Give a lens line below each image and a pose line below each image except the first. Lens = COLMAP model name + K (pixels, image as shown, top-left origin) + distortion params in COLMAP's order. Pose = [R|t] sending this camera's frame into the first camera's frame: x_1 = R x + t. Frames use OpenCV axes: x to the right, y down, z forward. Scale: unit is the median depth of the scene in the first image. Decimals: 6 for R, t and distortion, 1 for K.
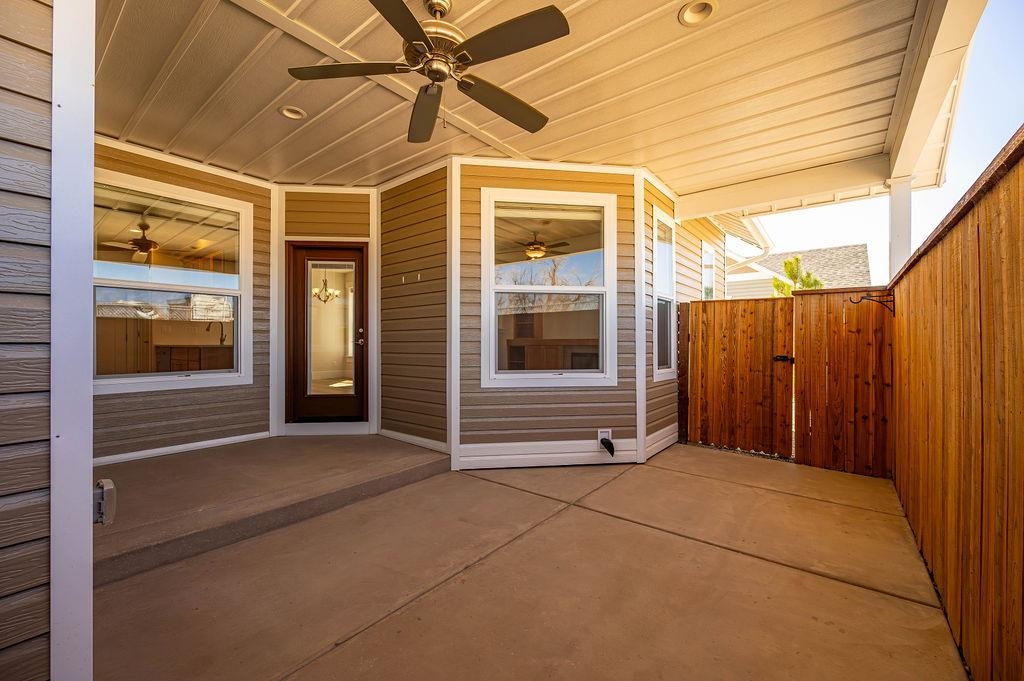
lens RADIAL K [[411.0, 0, 512.0], [0, 411.0, 340.5], [0, 0, 1]] dist [0.001349, 0.000229]
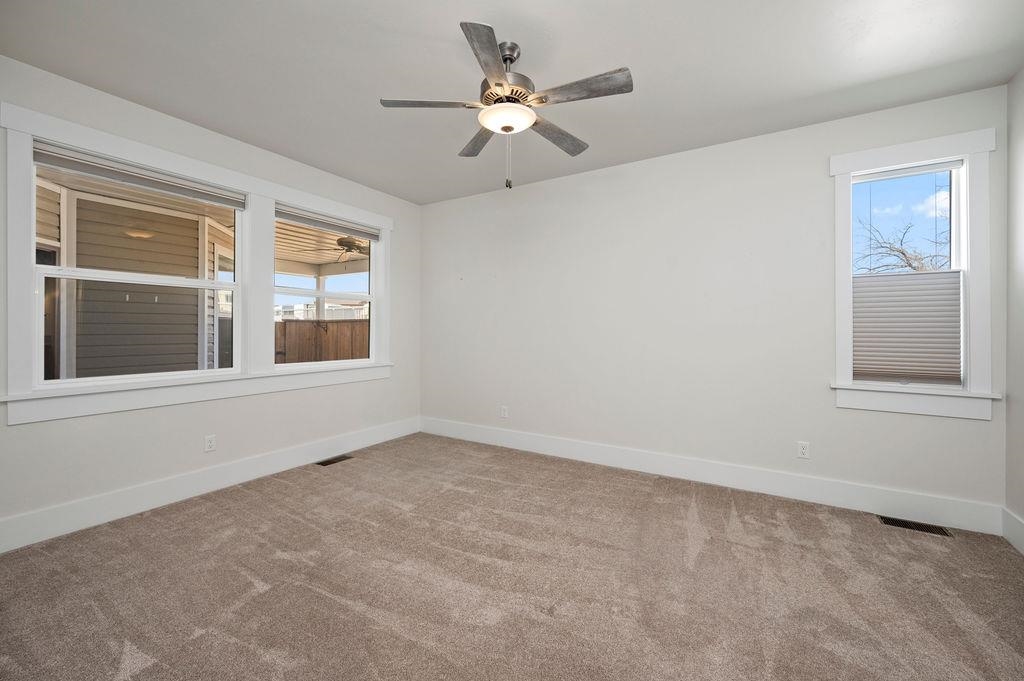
lens RADIAL K [[411.8, 0, 512.2], [0, 411.8, 329.8], [0, 0, 1]] dist [-0.000221, -0.000077]
pose [[-0.115203, 0.004438, 0.993332, -1.868349], [-0.005772, 0.999970, -0.005137, -0.083786], [-0.993325, -0.006325, -0.115174, 0.169586]]
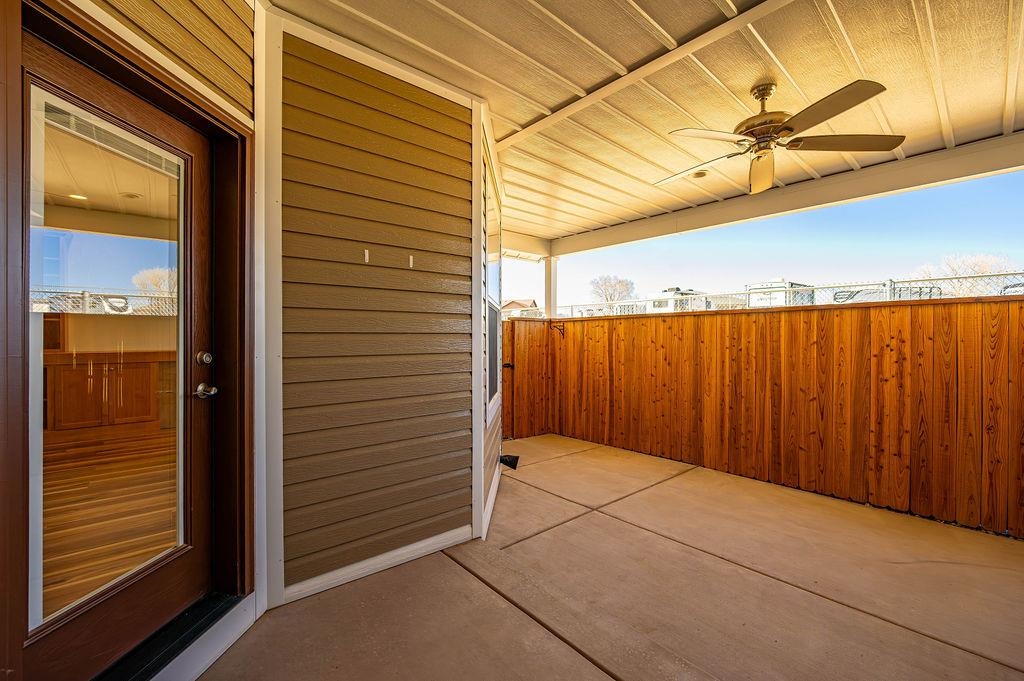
lens RADIAL K [[427.7, 0, 516.4], [0, 427.7, 338.2], [0, 0, 1]] dist [-0.001612, -0.000203]
pose [[0.183012, 0.001611, 0.983109, -0.970999], [-0.004315, 0.999990, -0.000835, -0.060882], [-0.983101, -0.004089, 0.183017, 0.936739]]
